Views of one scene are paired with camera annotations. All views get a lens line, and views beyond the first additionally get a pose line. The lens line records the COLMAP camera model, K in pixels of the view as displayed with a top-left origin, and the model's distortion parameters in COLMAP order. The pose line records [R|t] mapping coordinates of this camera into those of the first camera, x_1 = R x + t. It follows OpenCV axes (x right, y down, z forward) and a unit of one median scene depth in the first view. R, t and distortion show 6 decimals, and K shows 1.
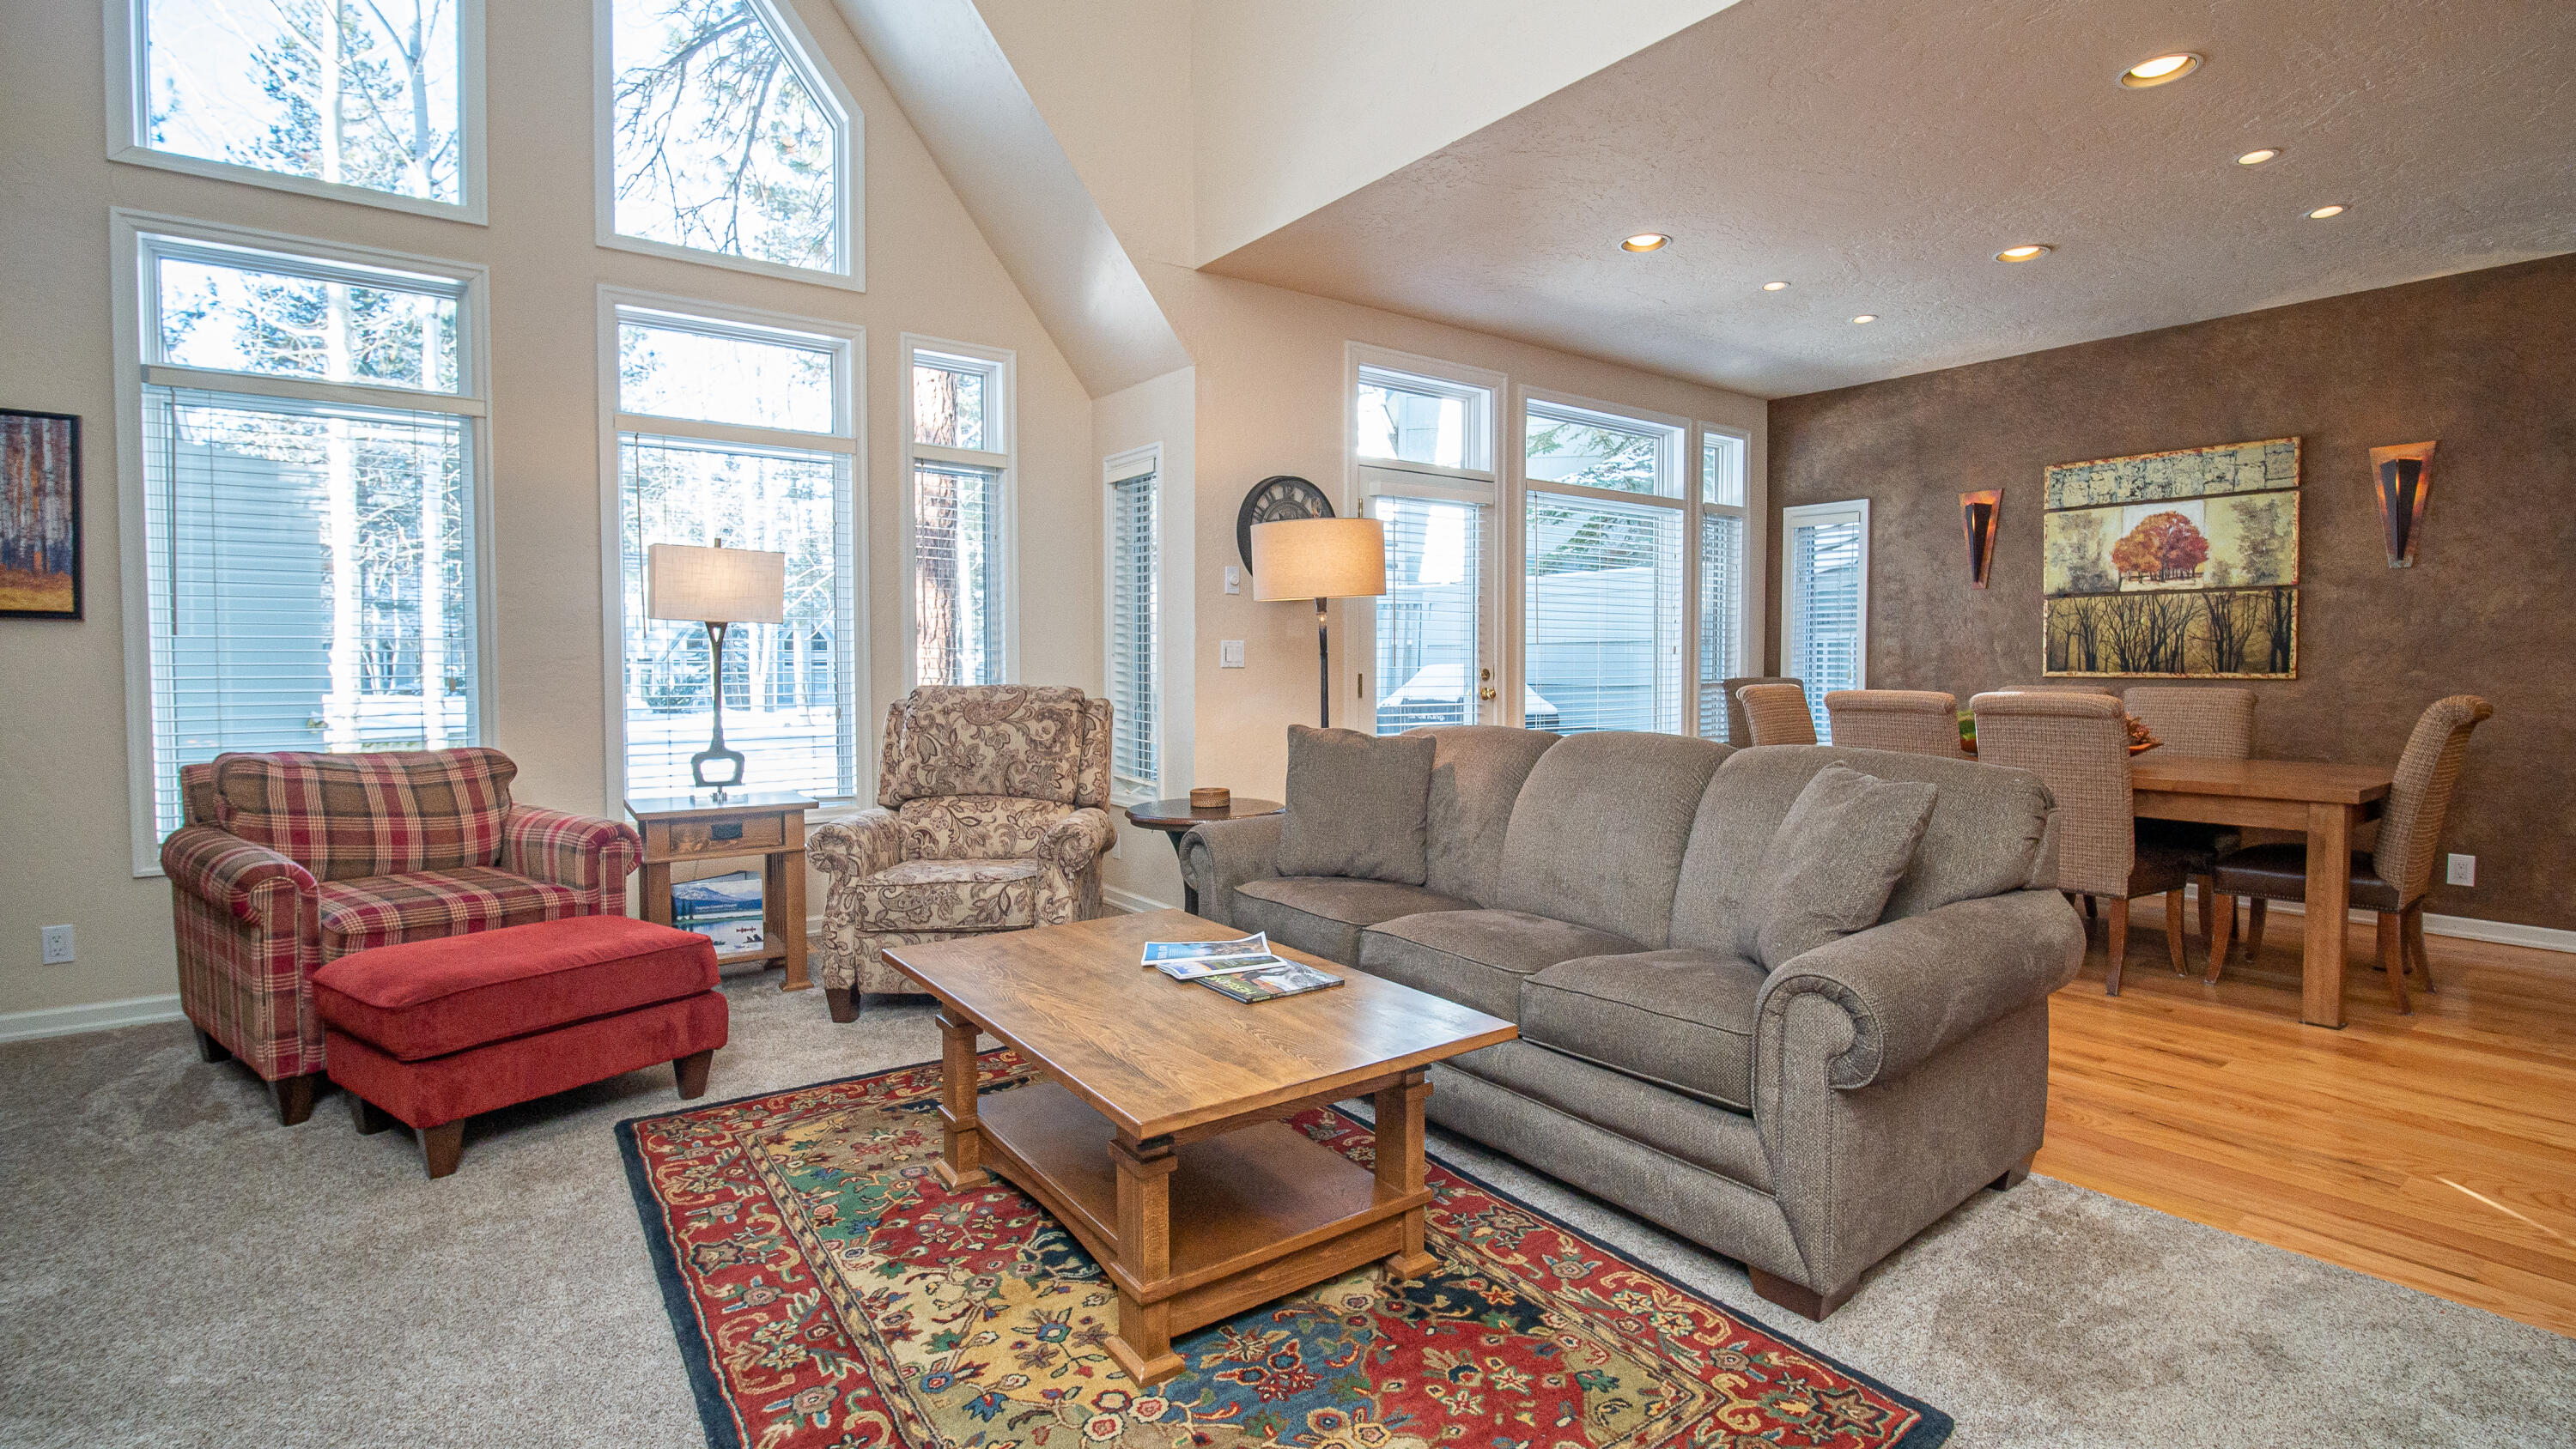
lens RADIAL K [[1189.3, 0, 1289.6], [0, 1189.3, 702.8], [0, 0, 1]] dist [-0.014639, -0.002666]
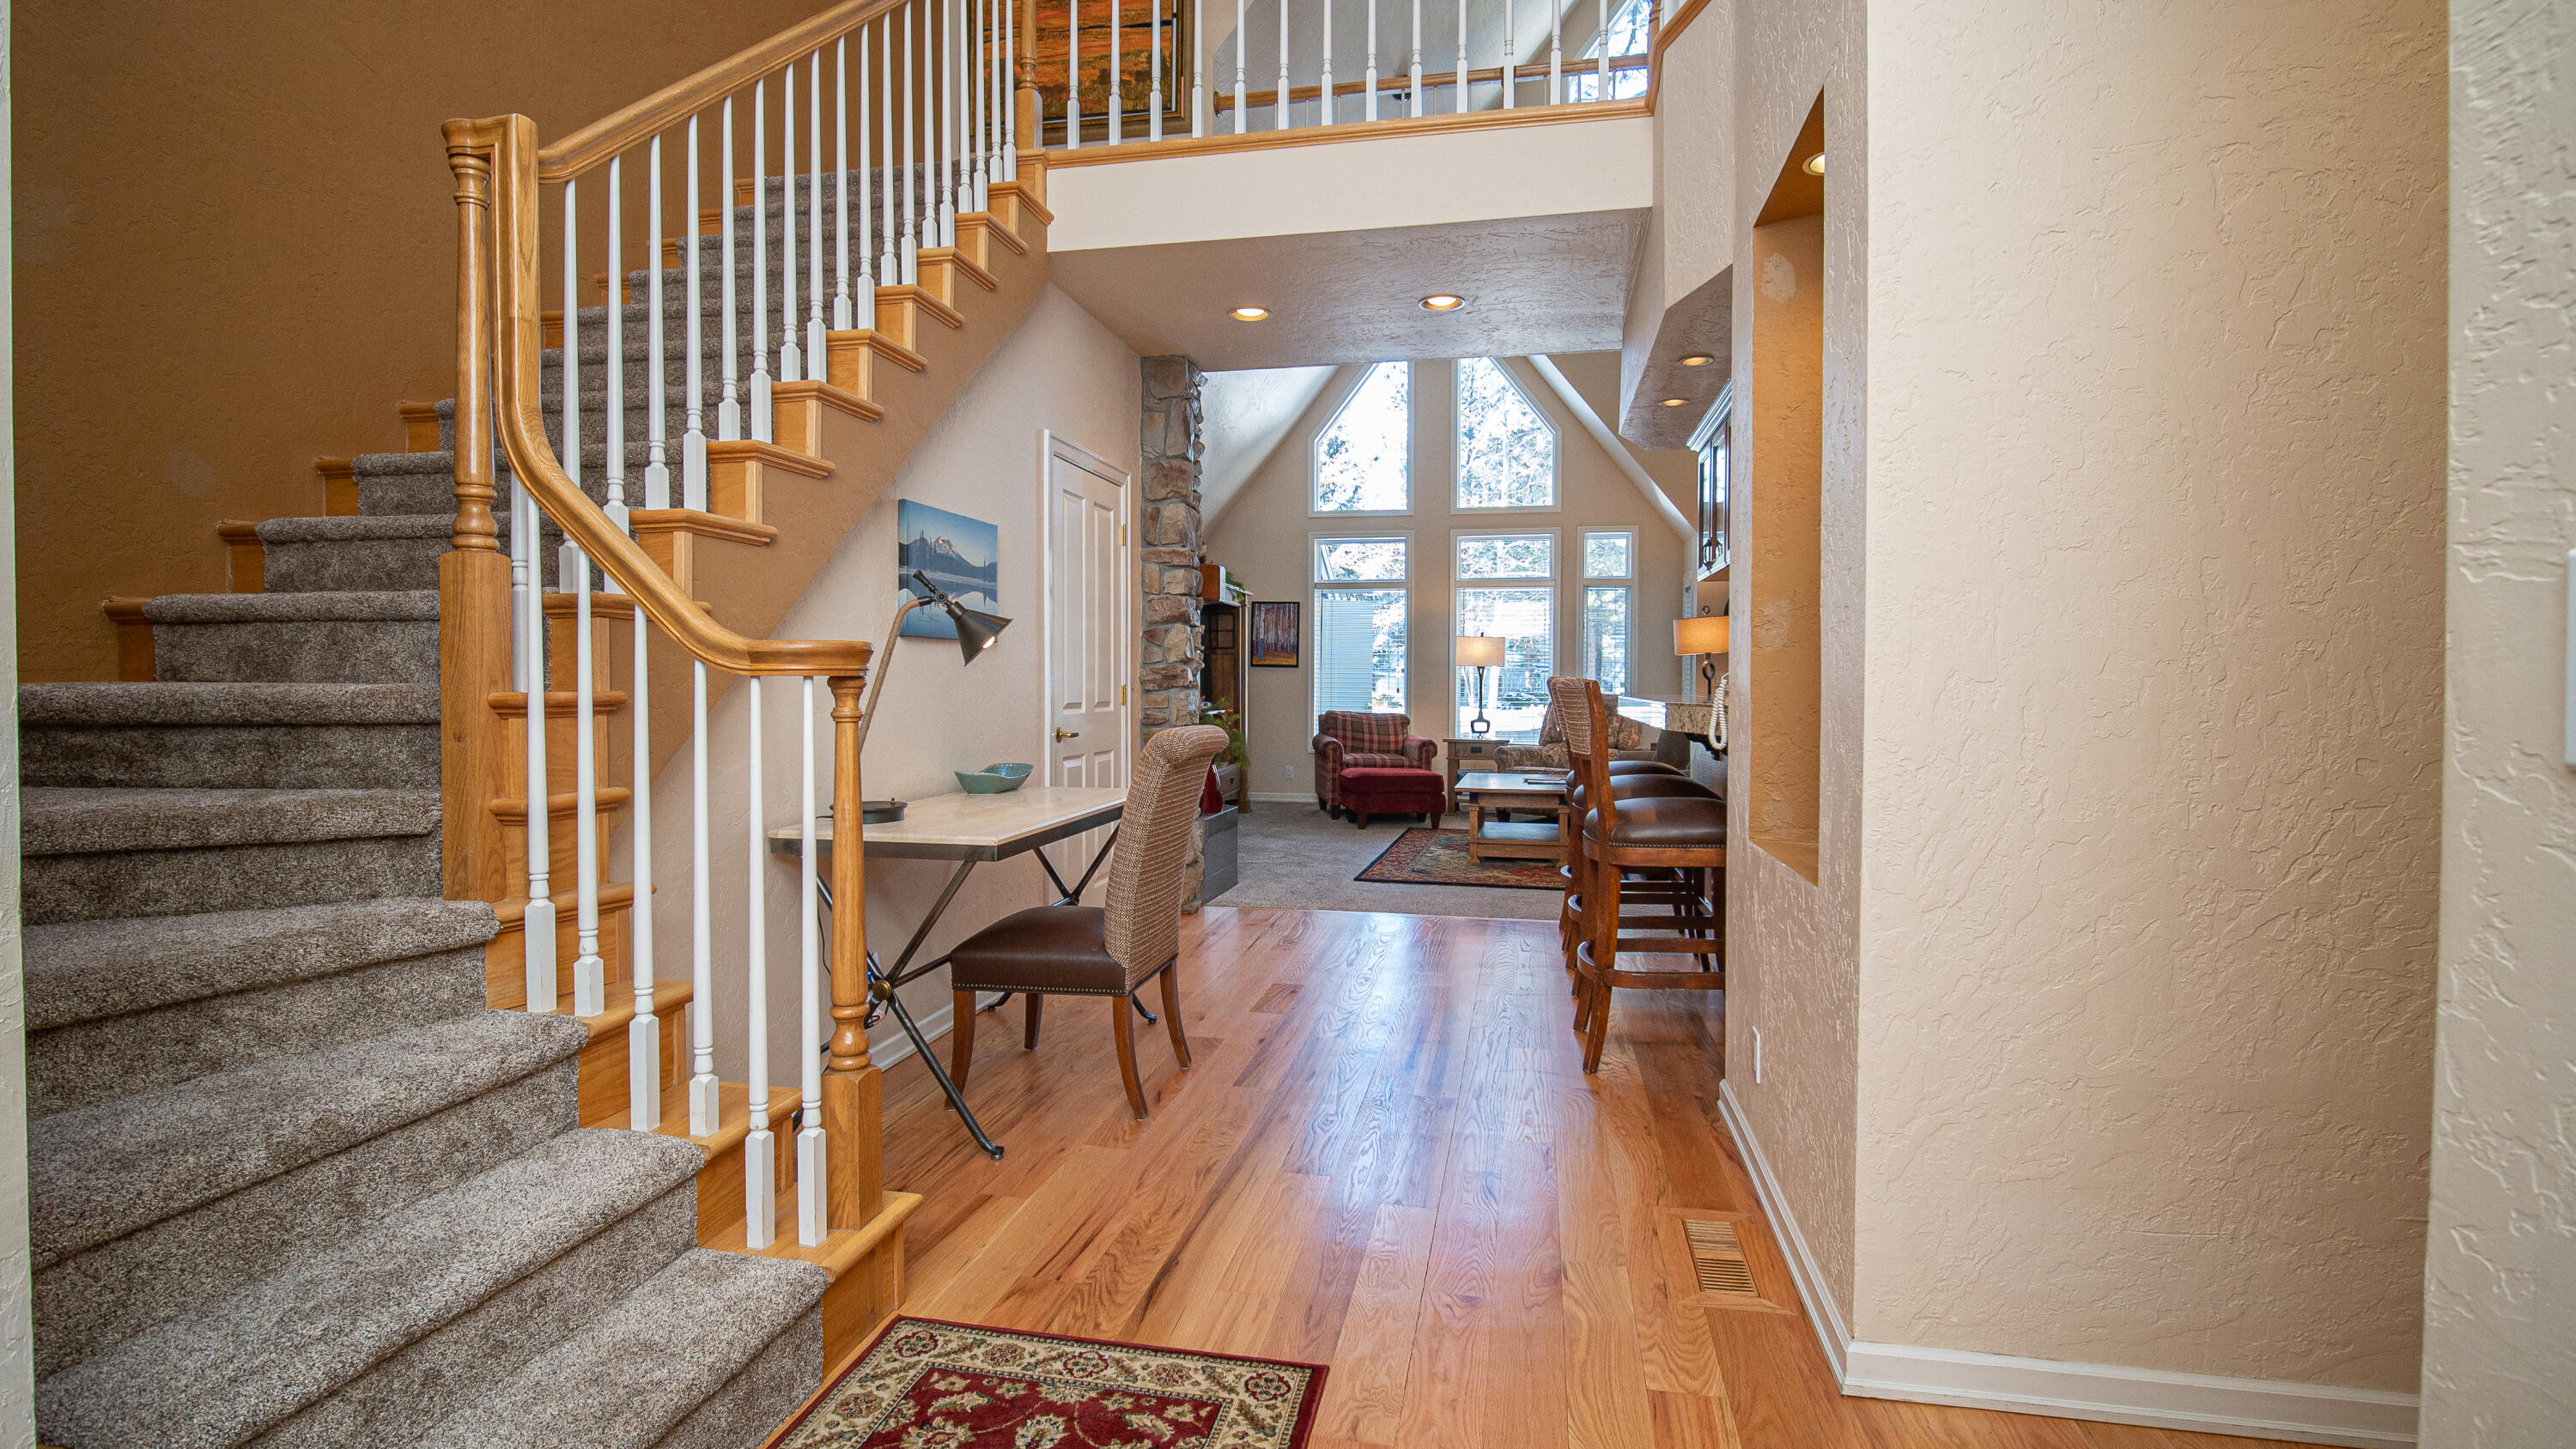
lens RADIAL K [[1189.3, 0, 1272.3], [0, 1189.3, 718.1], [0, 0, 1]] dist [-0.014639, -0.002666]
pose [[0.663680, 0.027301, -0.747518, 1.081558], [-0.033329, 0.999421, 0.006910, 0.037498], [0.747273, 0.020328, 0.664206, -0.965703]]
